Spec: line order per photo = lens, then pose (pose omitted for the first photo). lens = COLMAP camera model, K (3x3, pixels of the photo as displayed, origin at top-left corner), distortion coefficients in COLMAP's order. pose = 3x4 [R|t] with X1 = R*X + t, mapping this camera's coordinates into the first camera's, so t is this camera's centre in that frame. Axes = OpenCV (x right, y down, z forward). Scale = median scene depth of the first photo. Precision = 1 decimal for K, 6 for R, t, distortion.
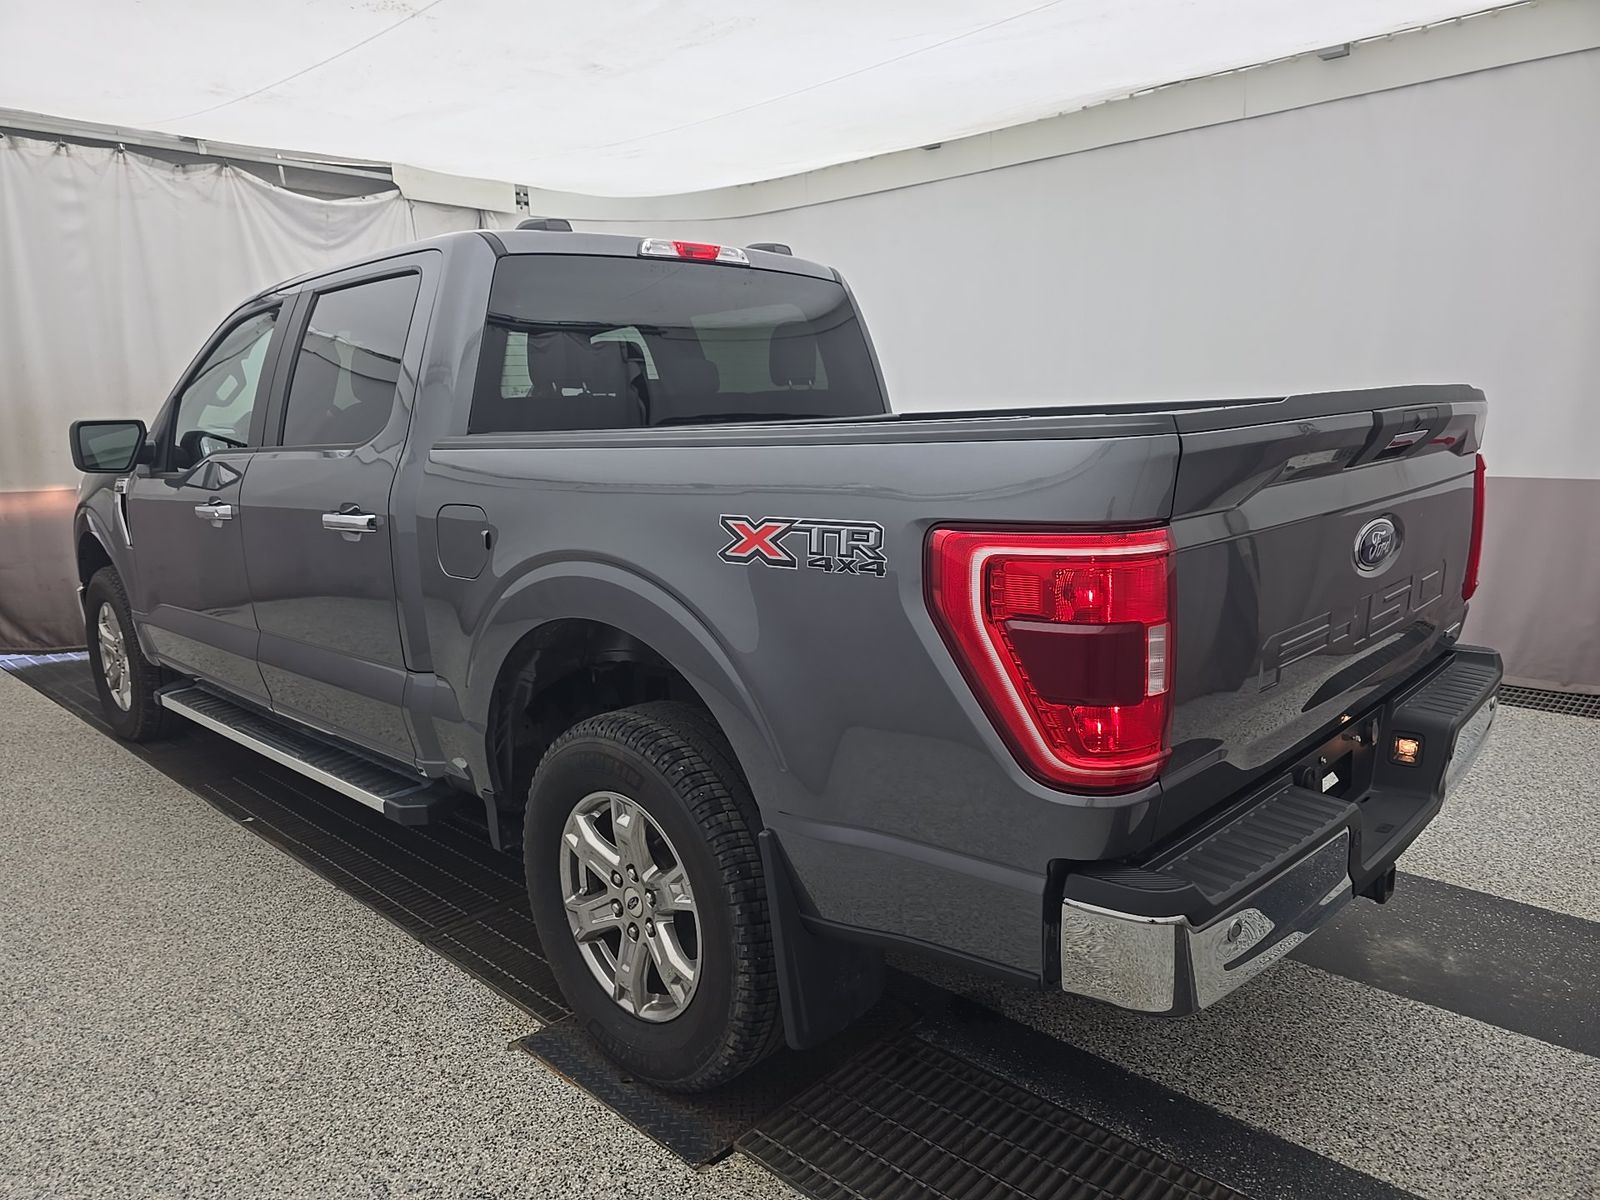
lens RADIAL K [[1090.9, 0, 797.3], [0, 1090.9, 597.3], [0, 0, 1]] dist [0.012961, -0.010659]
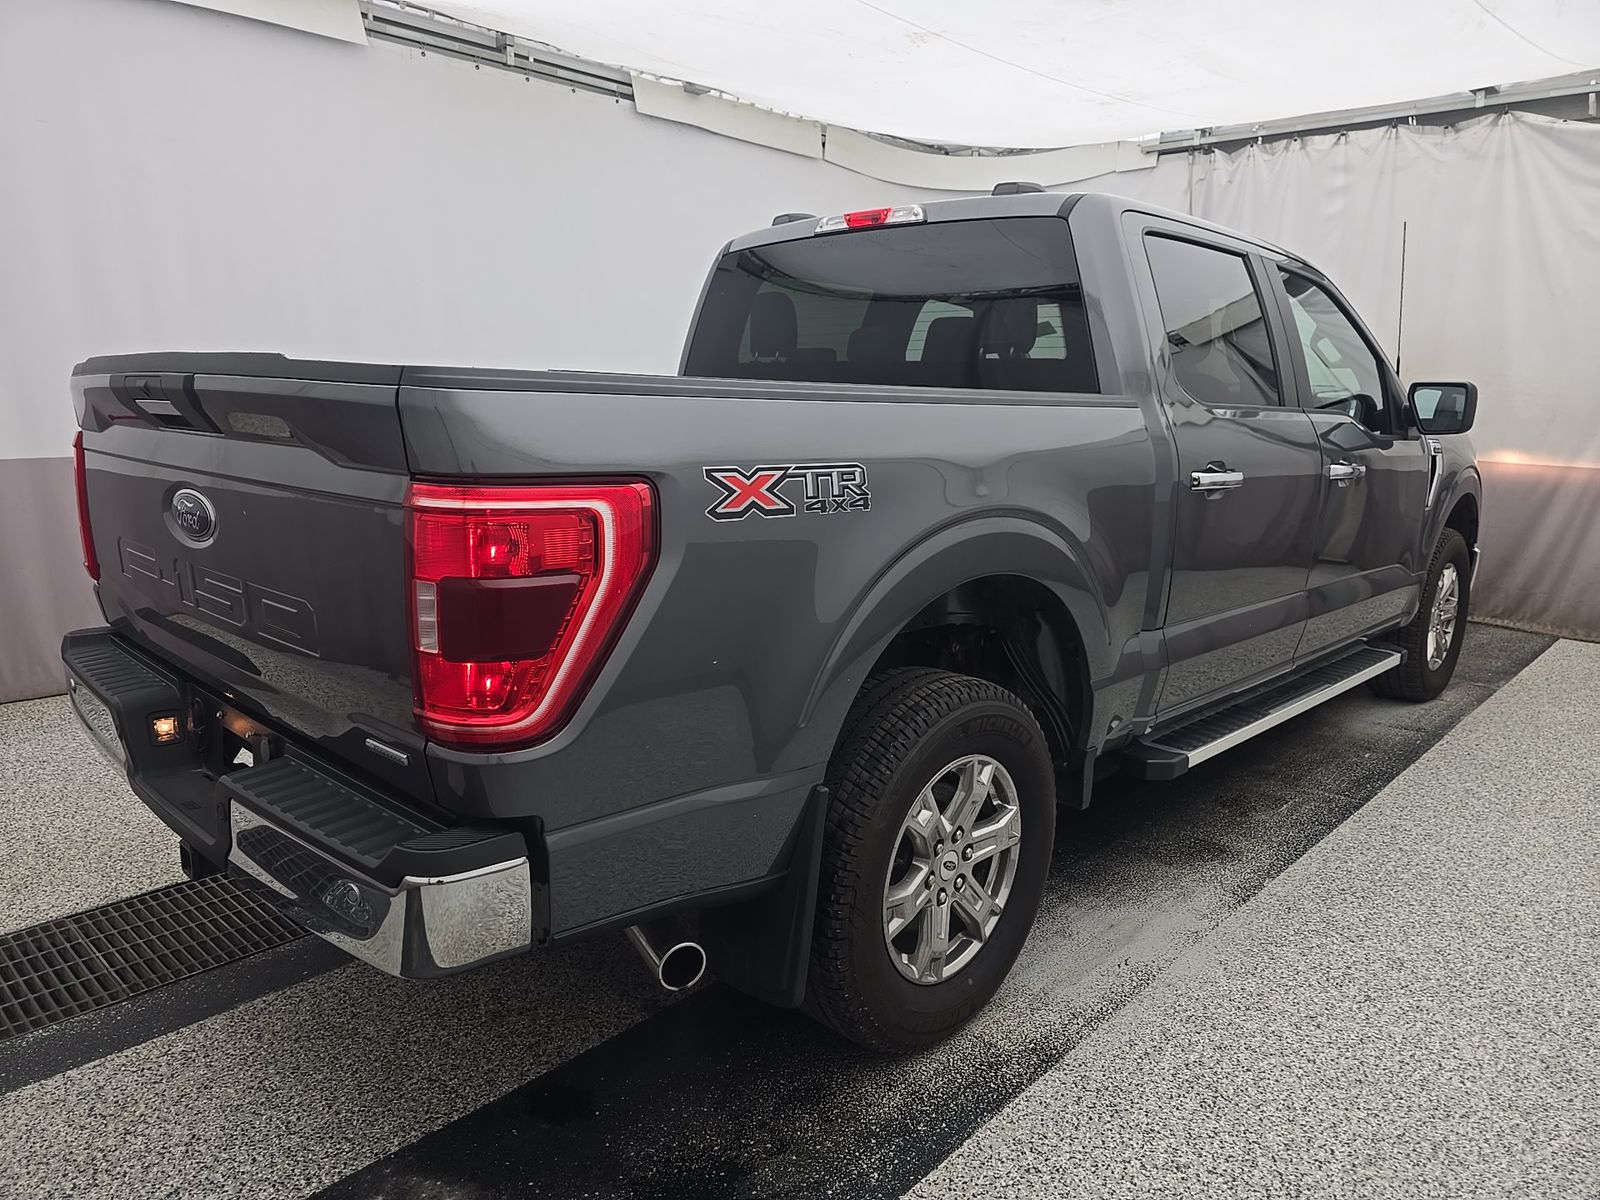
lens RADIAL K [[1090.9, 0, 799.1], [0, 1090.9, 600.1], [0, 0, 1]] dist [0.012961, -0.010659]
pose [[-0.003511, 0.222050, -0.975029, 0.498992], [-0.193958, 0.956367, 0.218498, -0.098679], [0.981003, 0.189882, 0.039711, 0.502317]]
